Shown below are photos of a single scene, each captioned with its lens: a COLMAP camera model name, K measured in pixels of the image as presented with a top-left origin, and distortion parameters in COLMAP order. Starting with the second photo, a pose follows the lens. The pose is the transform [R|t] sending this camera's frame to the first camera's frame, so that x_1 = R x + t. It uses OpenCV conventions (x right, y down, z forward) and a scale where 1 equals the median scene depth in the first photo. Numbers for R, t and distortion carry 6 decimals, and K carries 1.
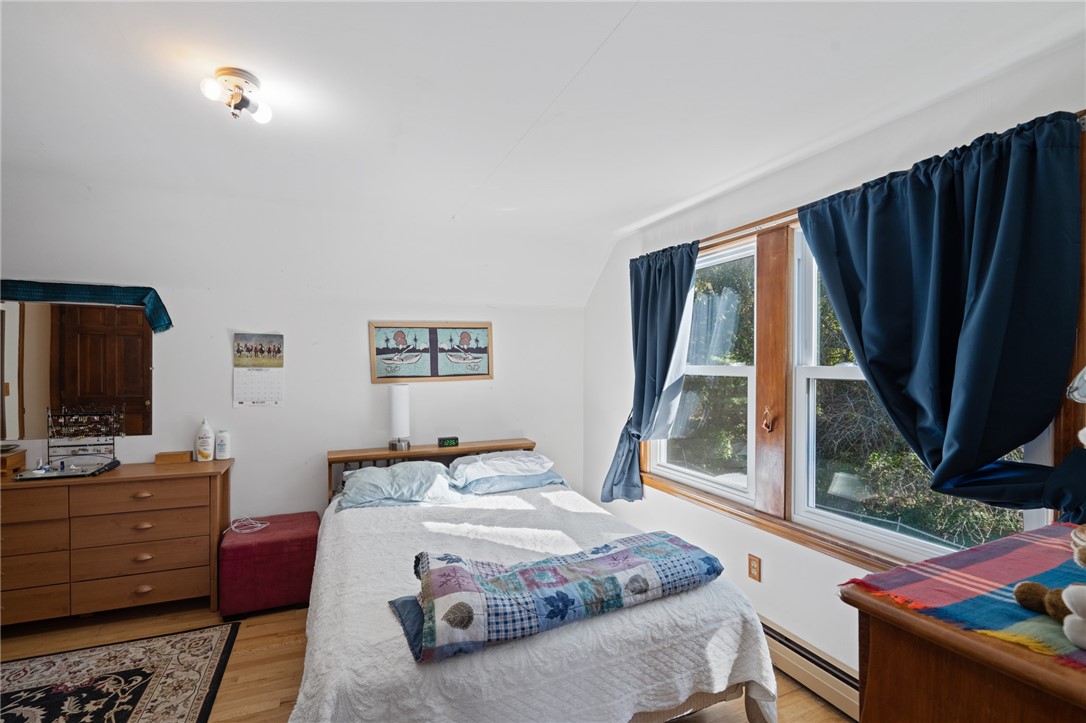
lens RADIAL K [[492.8, 0, 537.3], [0, 492.8, 366.0], [0, 0, 1]] dist [-0.001249, -0.000103]
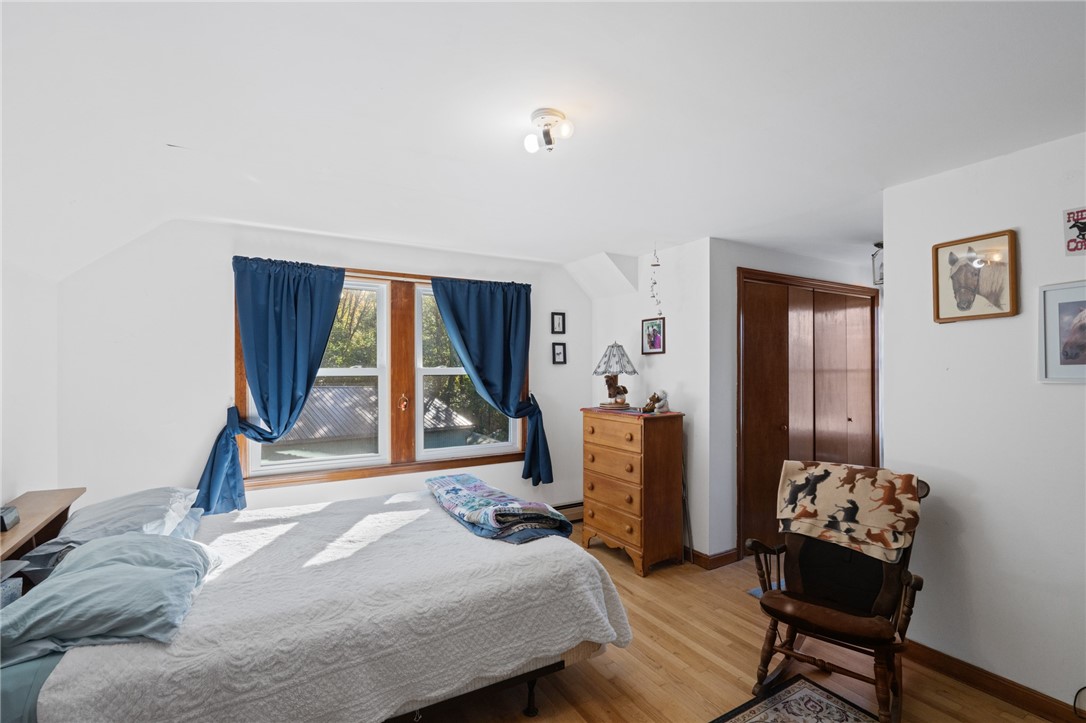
lens RADIAL K [[492.8, 0, 537.3], [0, 492.8, 366.0], [0, 0, 1]] dist [-0.001249, -0.000103]
pose [[-0.130043, -0.001437, 0.991507, -1.063279], [0.003203, 0.999993, 0.001869, -0.007120], [-0.991503, 0.003419, -0.130038, 0.724676]]
